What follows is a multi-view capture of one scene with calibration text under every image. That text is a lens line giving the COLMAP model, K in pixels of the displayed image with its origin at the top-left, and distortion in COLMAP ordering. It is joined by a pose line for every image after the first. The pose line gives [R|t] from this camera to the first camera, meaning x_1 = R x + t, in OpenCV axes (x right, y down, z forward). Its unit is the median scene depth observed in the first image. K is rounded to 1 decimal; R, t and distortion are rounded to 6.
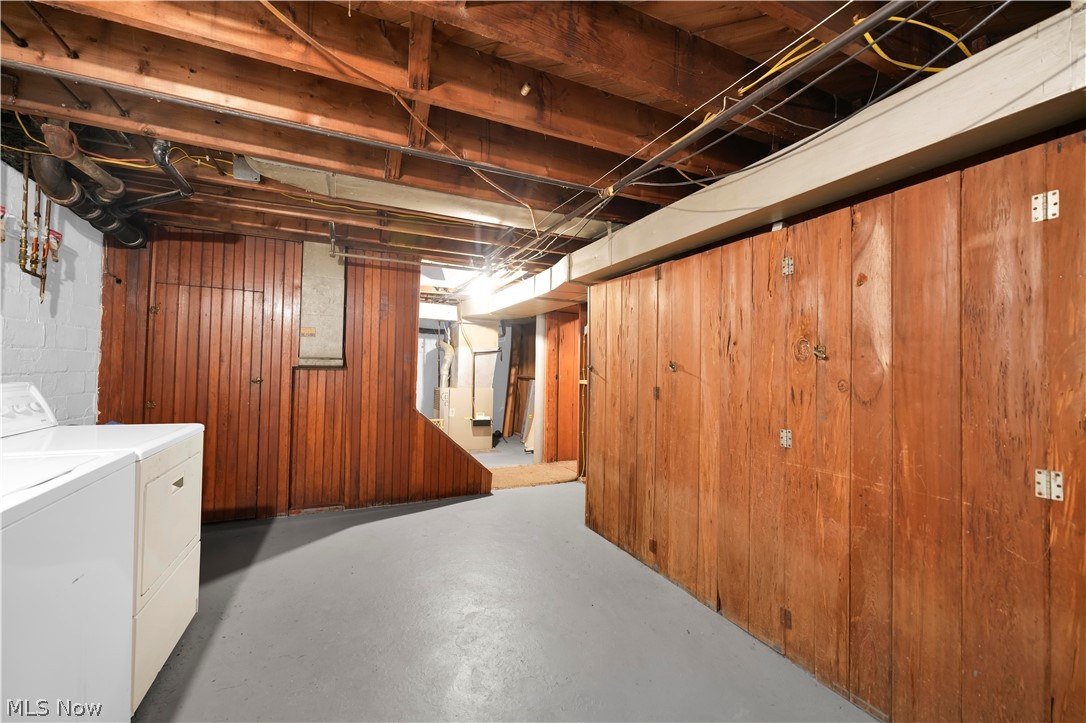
lens RADIAL K [[439.5, 0, 542.2], [0, 439.5, 360.4], [0, 0, 1]] dist [-0.004379, 0.000803]
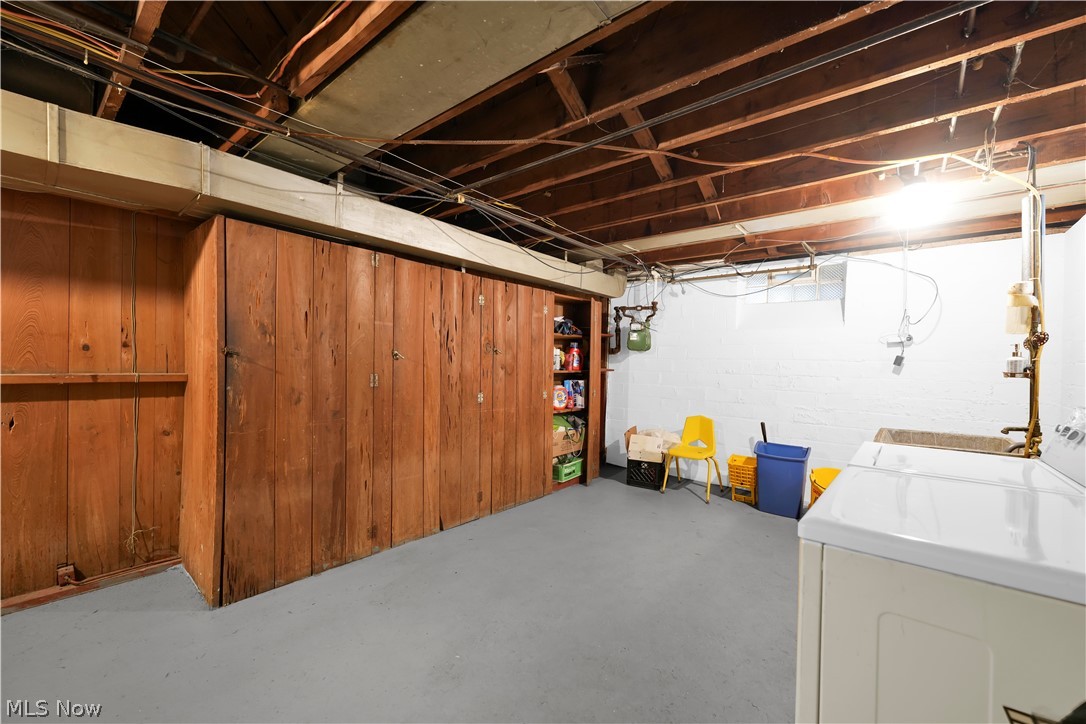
lens RADIAL K [[439.5, 0, 540.4], [0, 439.5, 367.7], [0, 0, 1]] dist [-0.004379, 0.000803]
pose [[-0.430688, -0.028426, 0.902053, -0.971662], [-0.039713, 0.999133, 0.012524, 0.021355], [-0.901627, -0.030429, -0.431444, 1.314471]]
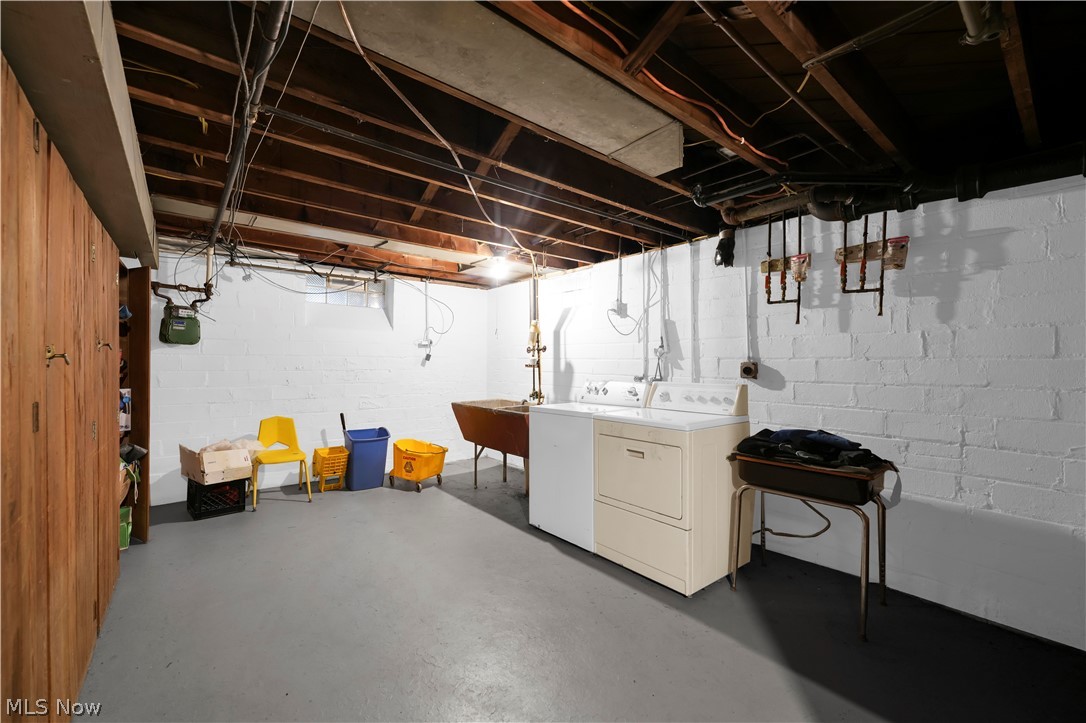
lens RADIAL K [[439.5, 0, 543.0], [0, 439.5, 361.3], [0, 0, 1]] dist [-0.004379, 0.000803]
pose [[-0.964900, -0.015356, -0.262167, -0.110194], [-0.010000, 0.999713, -0.021751, 0.031206], [0.262426, -0.018366, -0.964777, 1.865392]]
